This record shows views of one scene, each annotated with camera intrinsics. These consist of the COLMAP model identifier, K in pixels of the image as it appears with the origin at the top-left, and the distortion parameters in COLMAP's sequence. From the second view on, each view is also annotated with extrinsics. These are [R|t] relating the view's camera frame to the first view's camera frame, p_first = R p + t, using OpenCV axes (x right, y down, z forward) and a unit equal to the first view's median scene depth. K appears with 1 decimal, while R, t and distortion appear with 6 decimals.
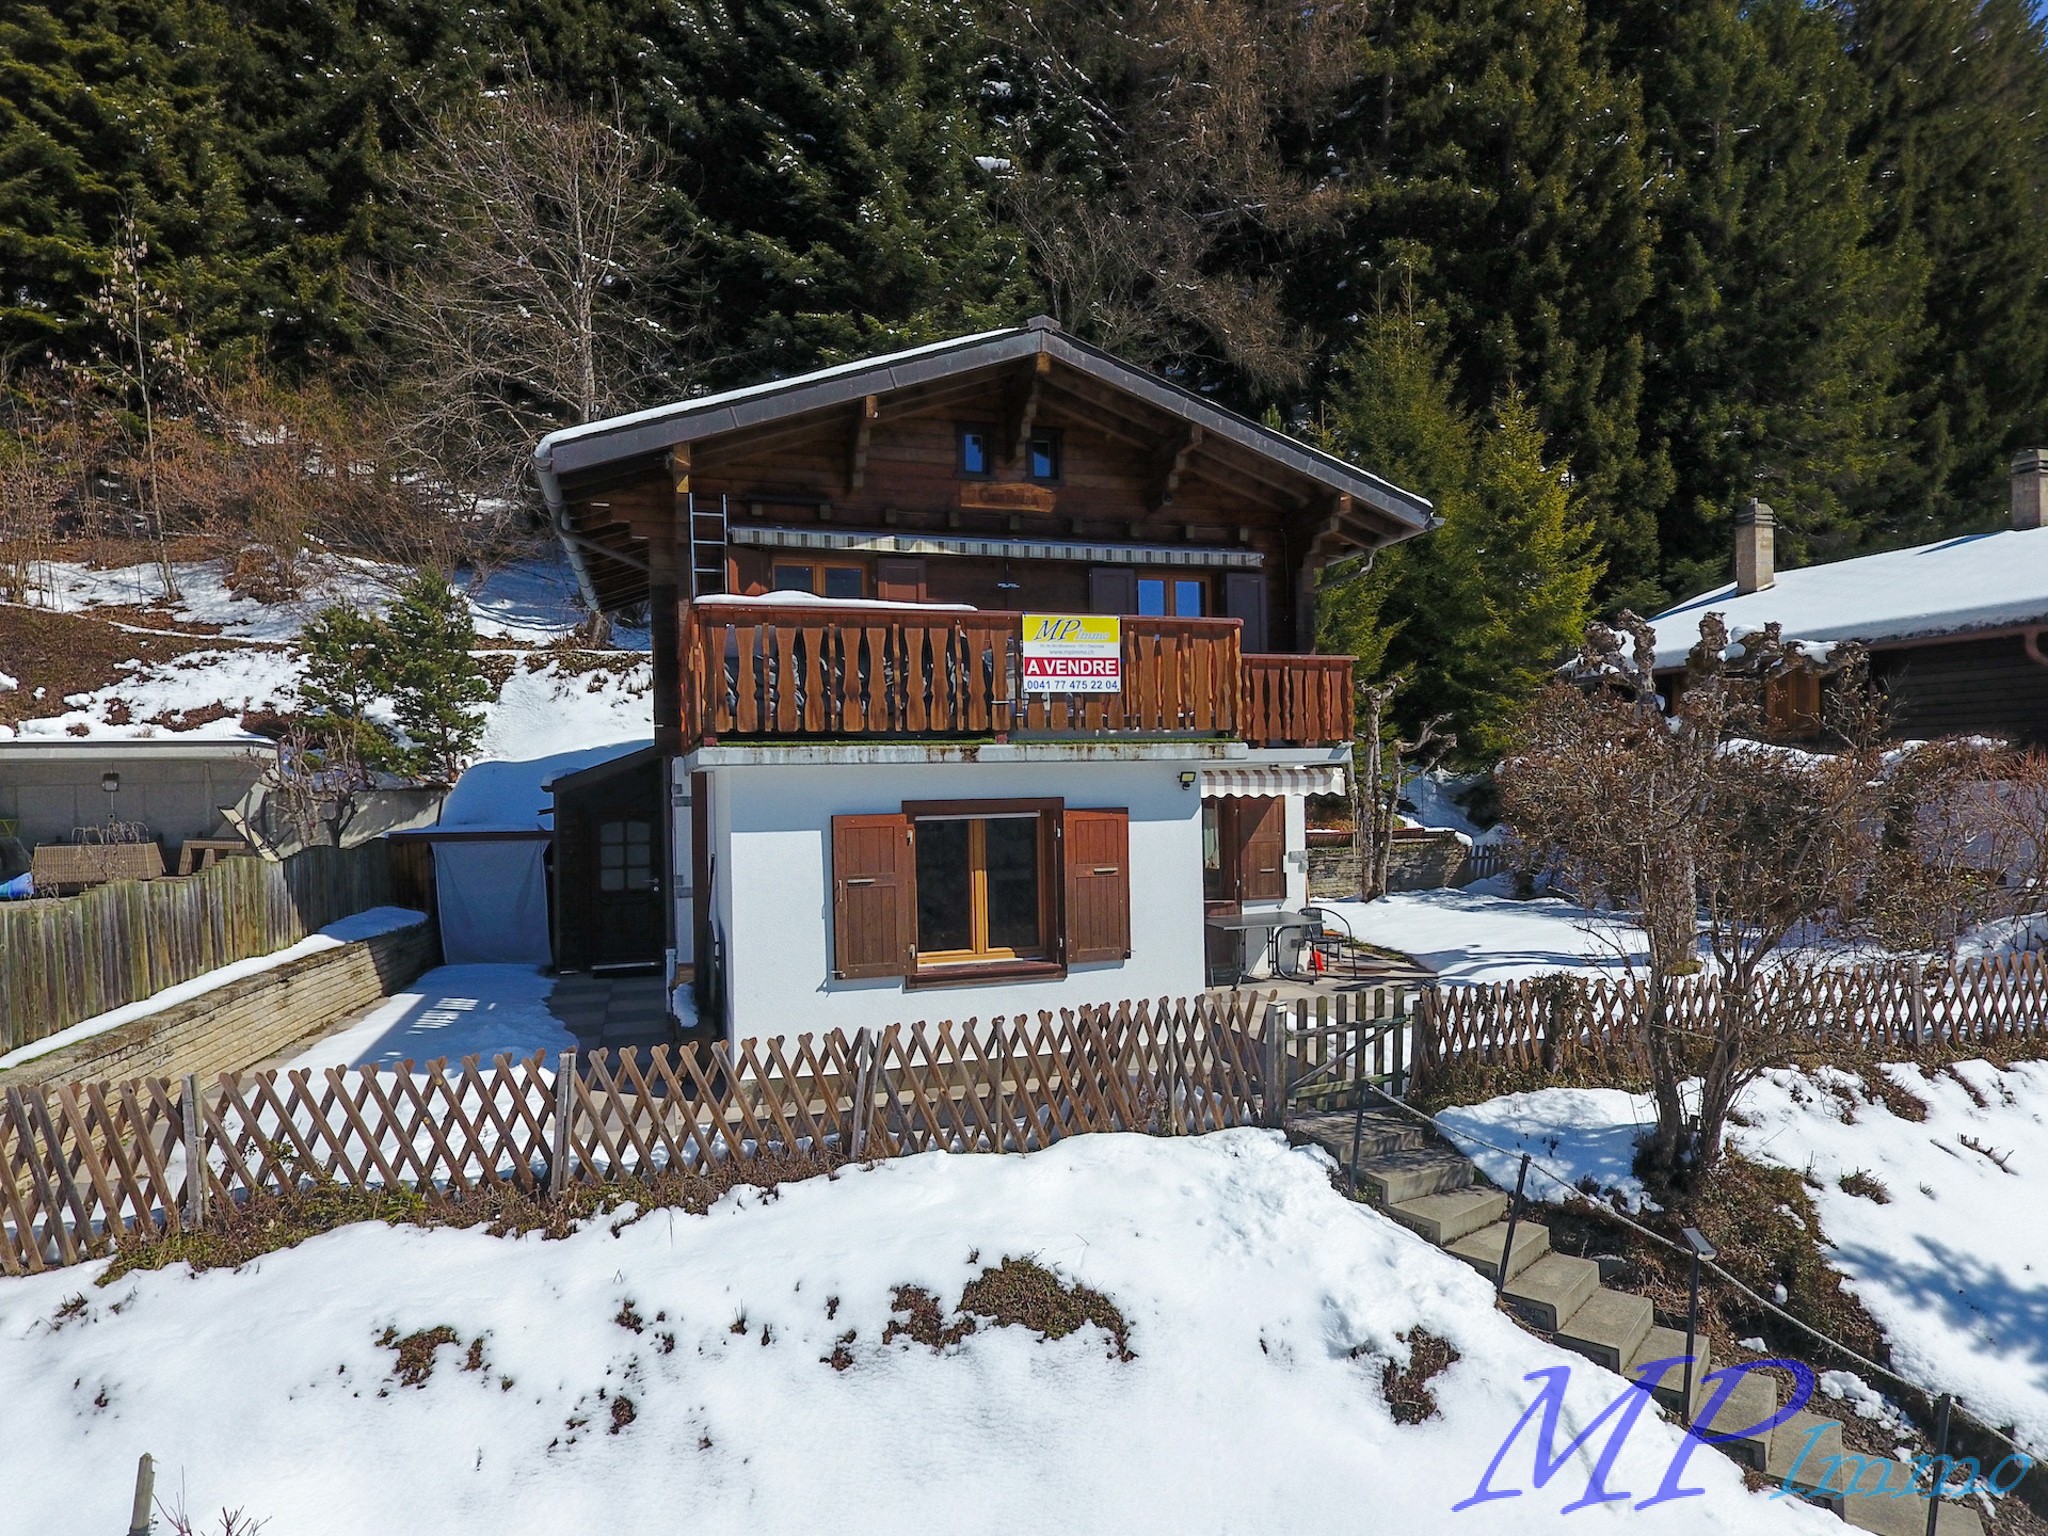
lens RADIAL K [[1178.1, 0, 1068.5], [0, 1178.1, 783.3], [0, 0, 1]] dist [0.003815, -0.005486]
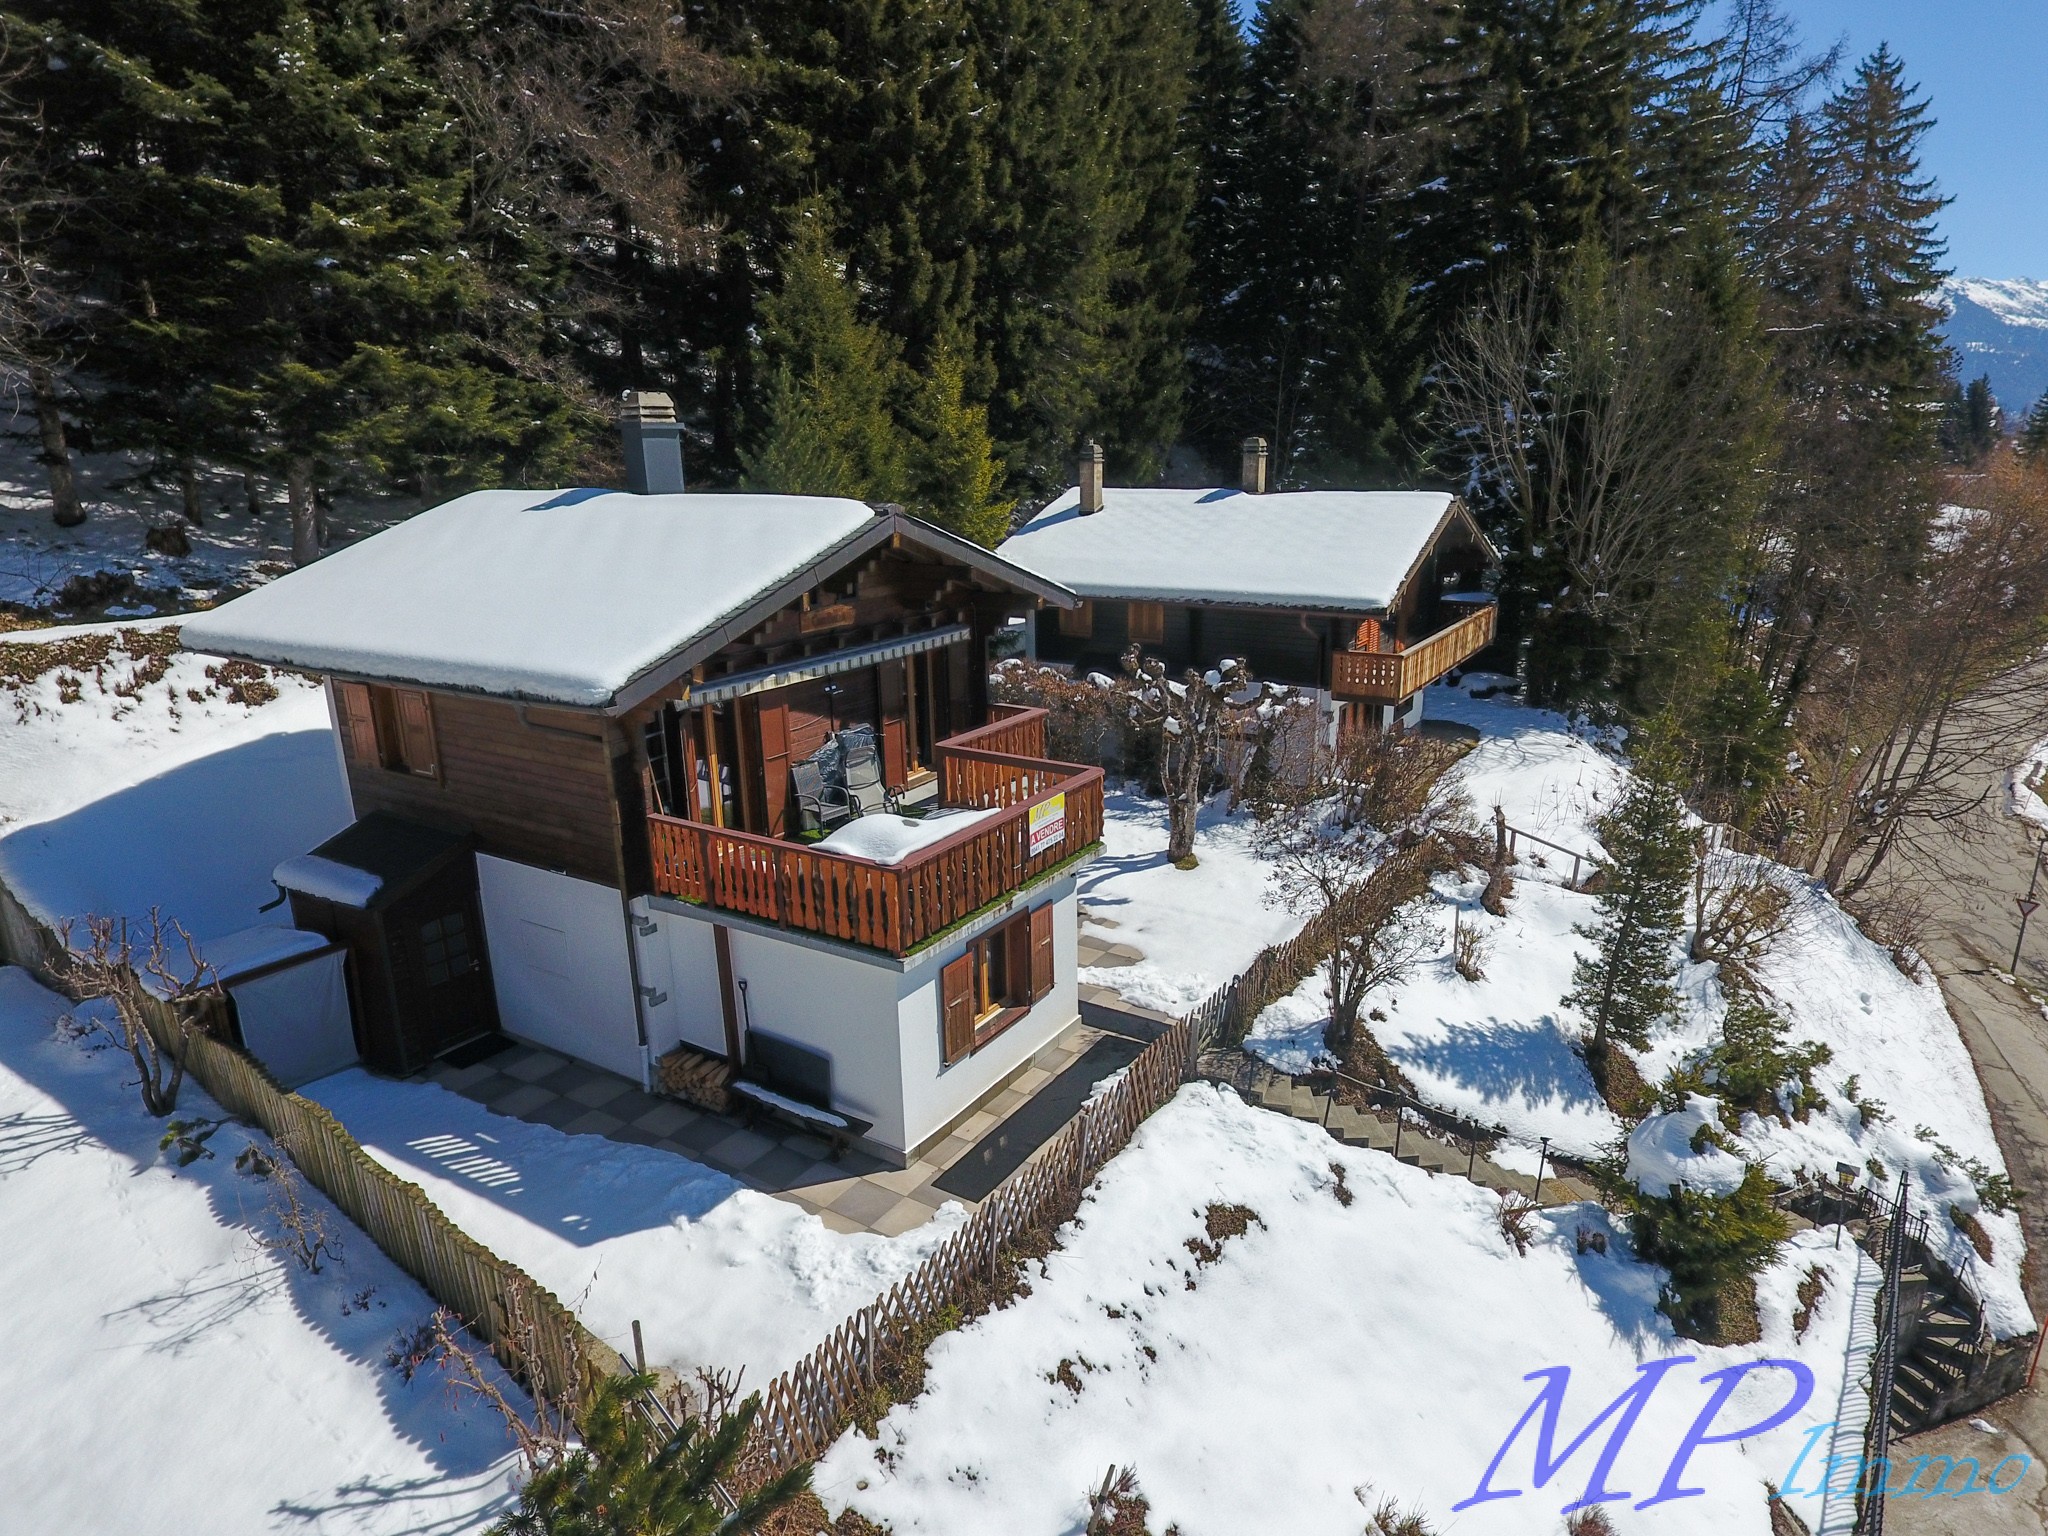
lens RADIAL K [[1178.1, 0, 1039.1], [0, 1178.1, 778.1], [0, 0, 1]] dist [0.003815, -0.005486]
pose [[0.771894, -0.166637, 0.613525, -1.138568], [0.001605, 0.965546, 0.260228, -0.688316], [-0.635750, -0.199883, 0.745566, -0.157946]]
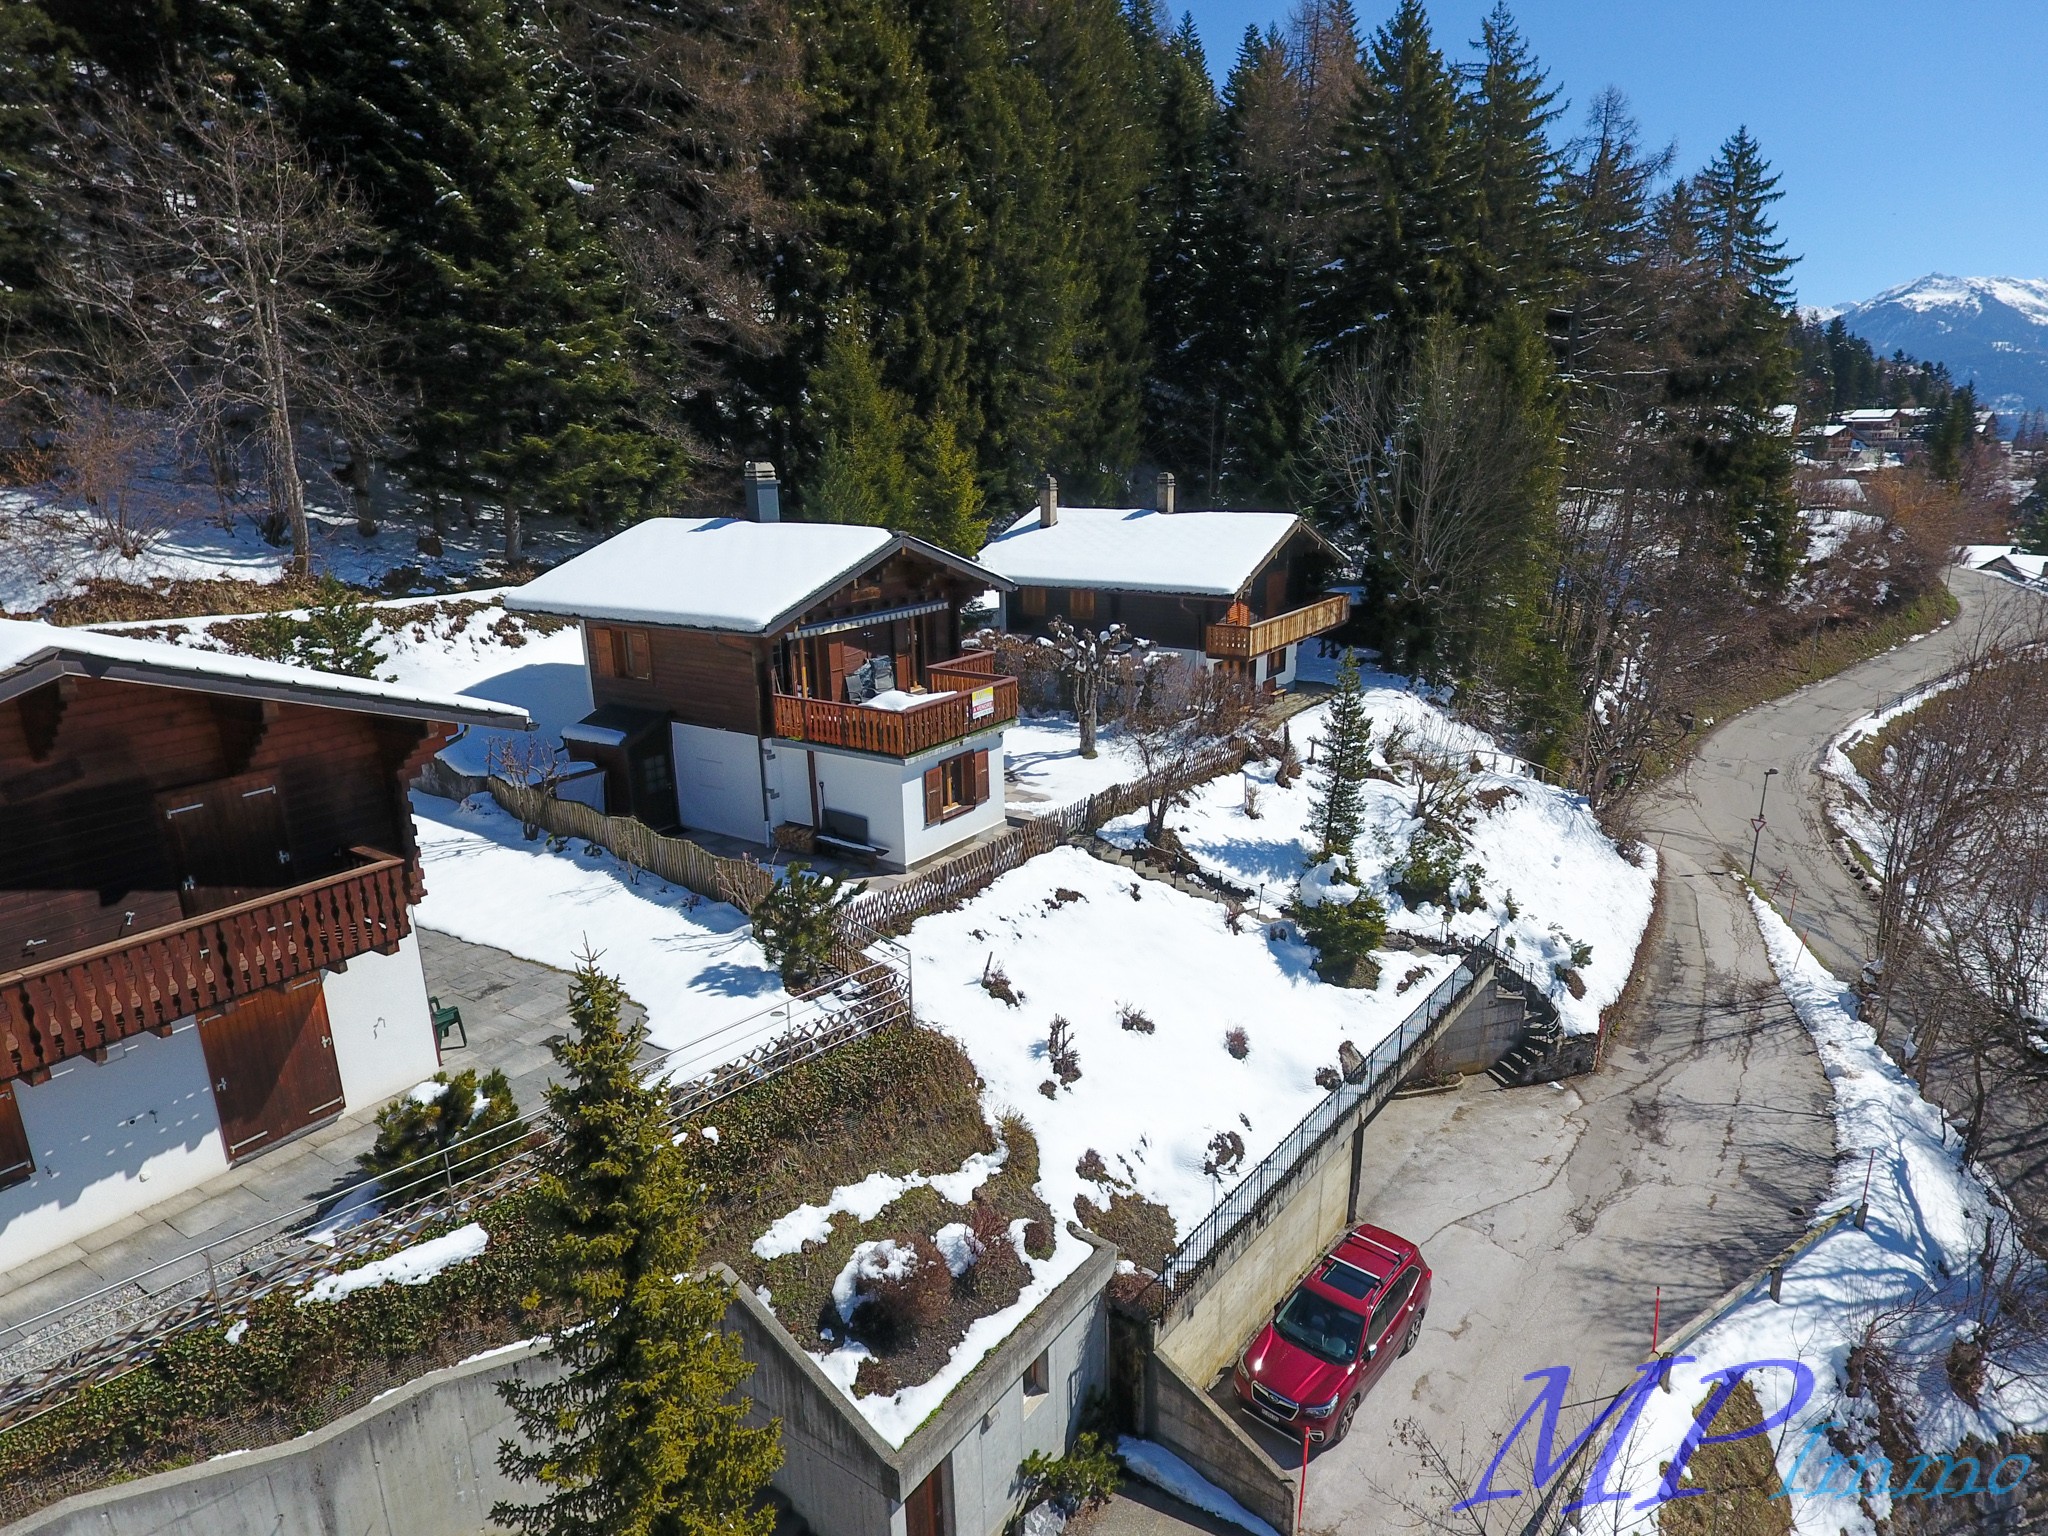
lens RADIAL K [[1178.1, 0, 1035.4], [0, 1178.1, 772.8], [0, 0, 1]] dist [0.003815, -0.005486]
pose [[0.782331, -0.159937, 0.601978, -2.013931], [-0.000807, 0.966209, 0.257757, -0.833416], [-0.622862, -0.202138, 0.755767, -1.573705]]
